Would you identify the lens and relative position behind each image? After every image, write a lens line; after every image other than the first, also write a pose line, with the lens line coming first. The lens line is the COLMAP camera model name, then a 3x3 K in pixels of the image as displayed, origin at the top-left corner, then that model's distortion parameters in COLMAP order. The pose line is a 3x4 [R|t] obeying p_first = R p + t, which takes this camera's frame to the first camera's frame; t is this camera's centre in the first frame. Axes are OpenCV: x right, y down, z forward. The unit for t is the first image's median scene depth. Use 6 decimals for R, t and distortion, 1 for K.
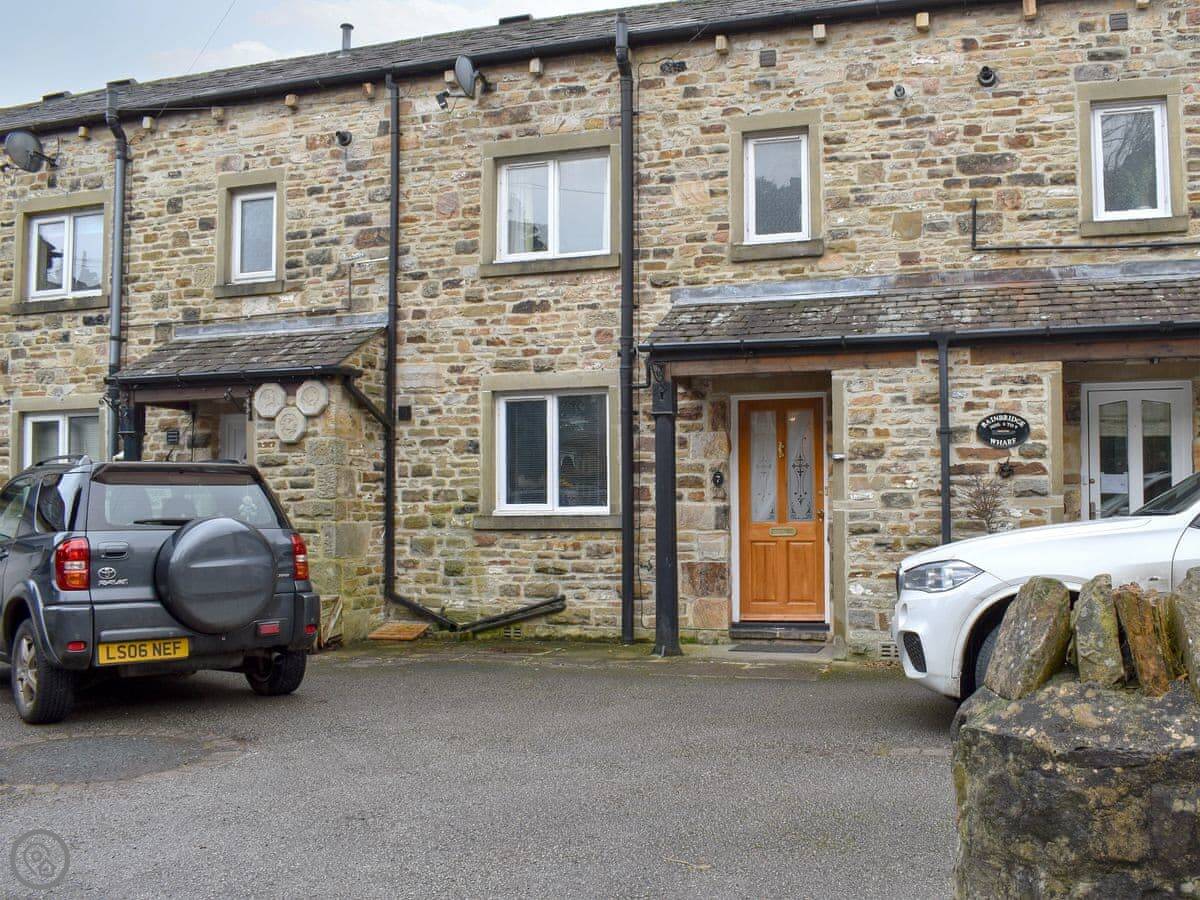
lens RADIAL K [[1207.6, 0, 600.0], [0, 1207.6, 450.0], [0, 0, 1]] dist [-0.116972, 0.030484]
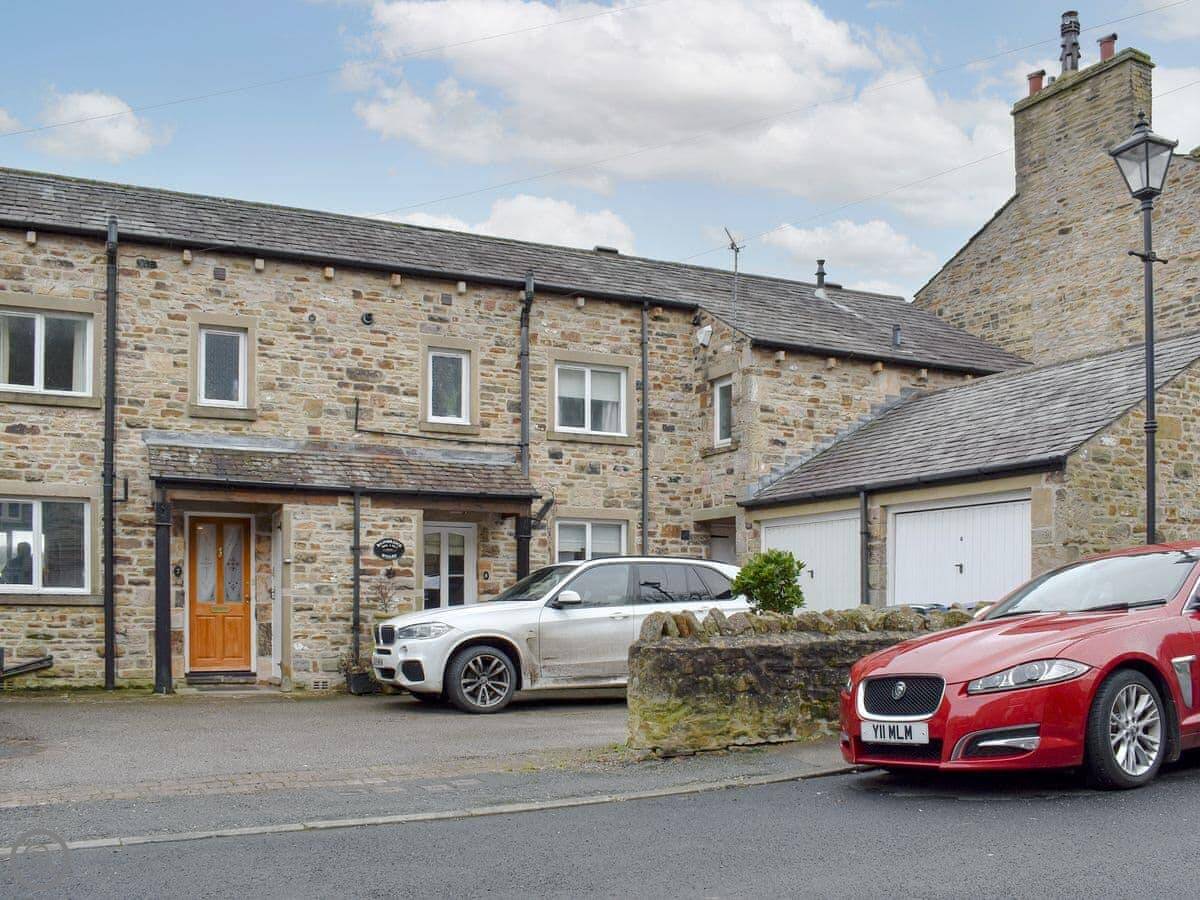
lens RADIAL K [[1207.6, 0, 600.0], [0, 1207.6, 450.0], [0, 0, 1]] dist [-0.116972, 0.030484]
pose [[0.732703, 0.095875, 0.673761, -0.486881], [-0.044514, 0.994658, -0.093130, -0.009181], [-0.679091, 0.038245, 0.733057, -0.355889]]
